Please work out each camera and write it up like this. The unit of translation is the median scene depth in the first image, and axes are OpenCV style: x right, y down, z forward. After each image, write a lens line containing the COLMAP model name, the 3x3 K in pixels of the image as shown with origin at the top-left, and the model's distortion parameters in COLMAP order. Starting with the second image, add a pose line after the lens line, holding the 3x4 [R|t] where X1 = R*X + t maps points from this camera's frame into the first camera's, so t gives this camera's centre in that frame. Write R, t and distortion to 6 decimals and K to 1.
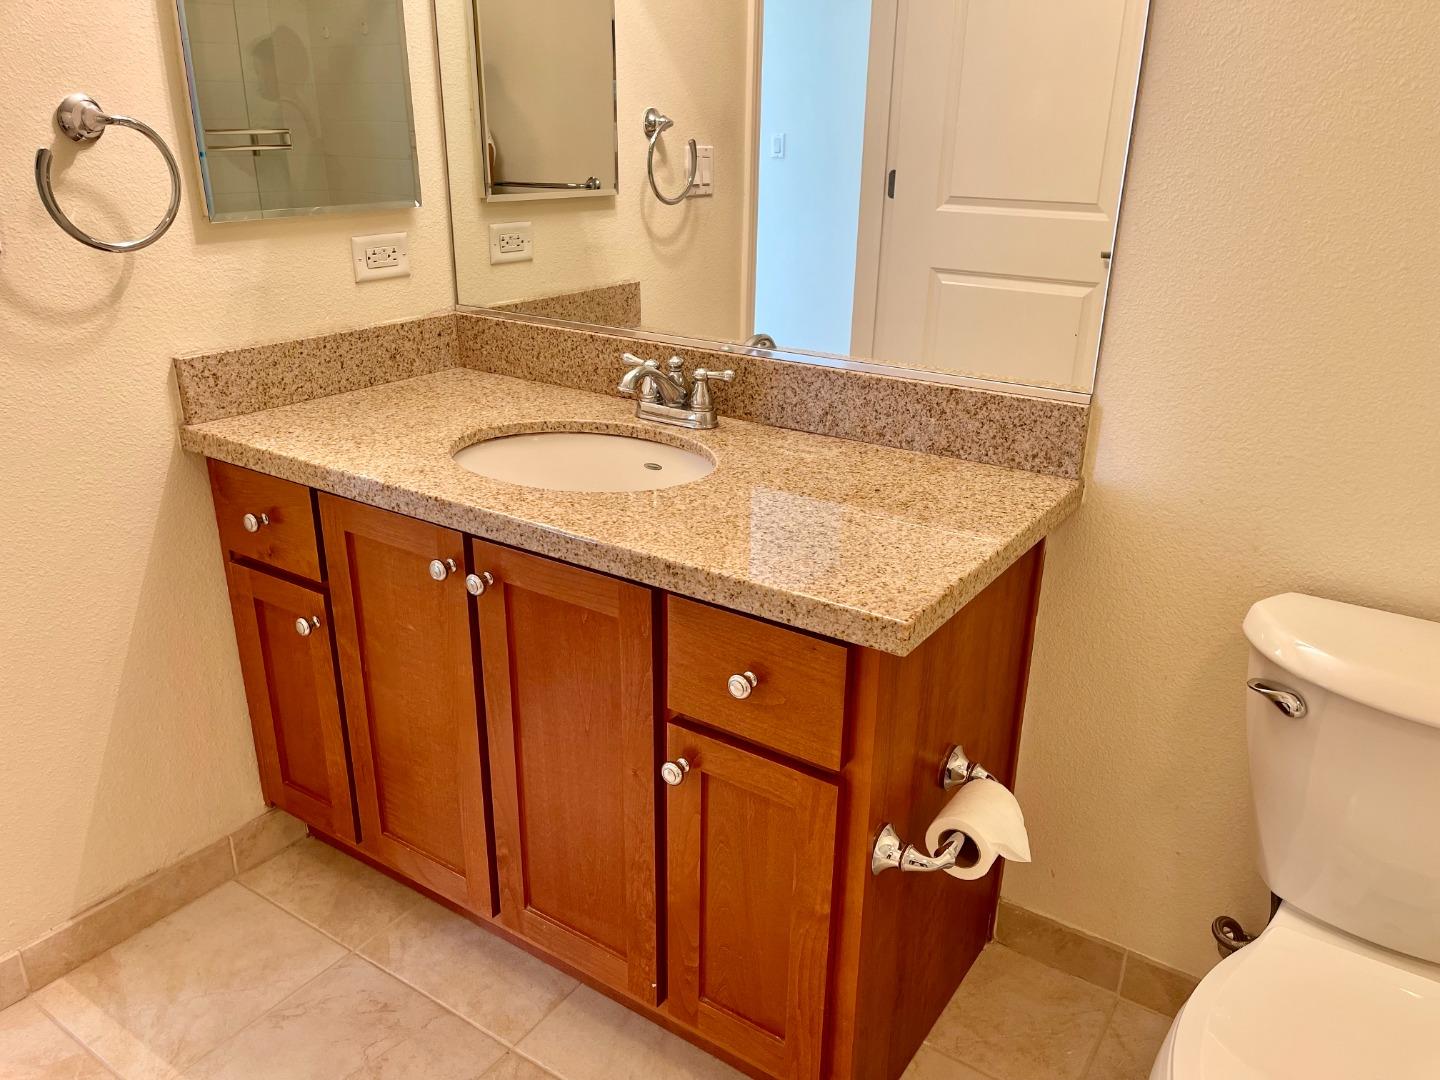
lens RADIAL K [[1088.8, 0, 717.0], [0, 1088.8, 551.1], [0, 0, 1]] dist [0.095357, -0.120671]
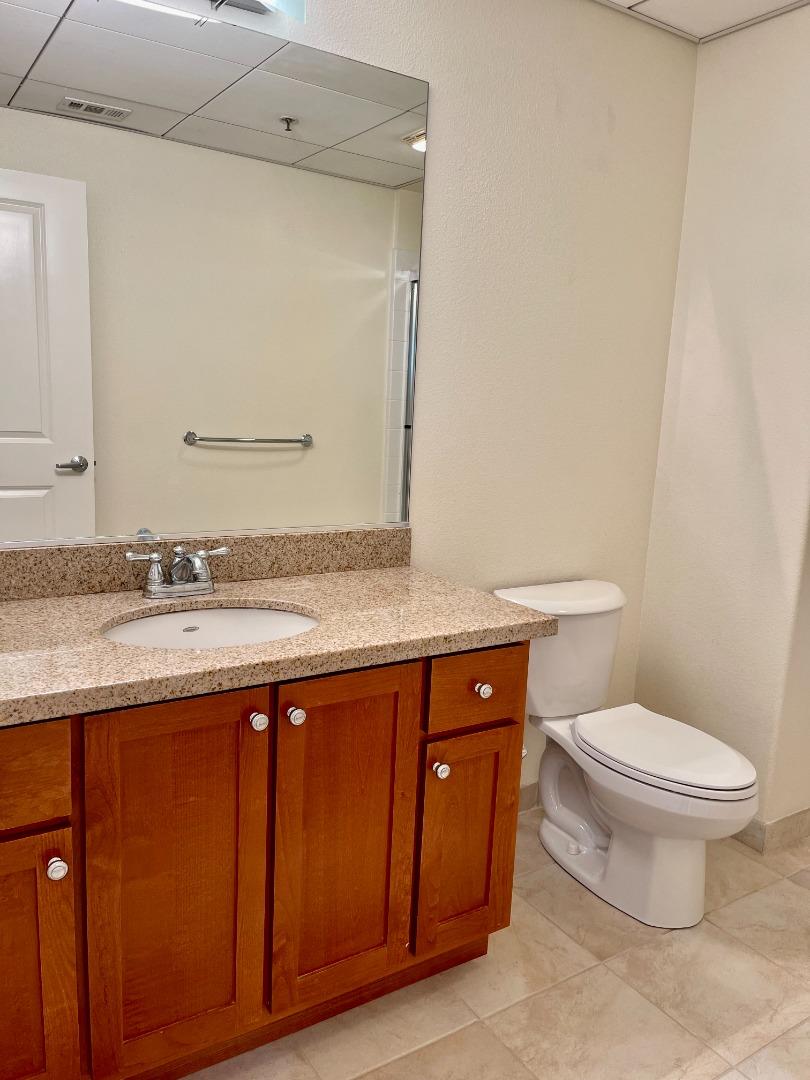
lens RADIAL K [[816.6, 0, 405.0], [0, 816.6, 540.0], [0, 0, 1]] dist [0.095357, -0.120671]
pose [[0.396167, -0.152742, 0.905385, -0.907104], [0.303279, 0.952491, 0.027984, -0.141150], [-0.866645, 0.263498, 0.423669, 0.363975]]
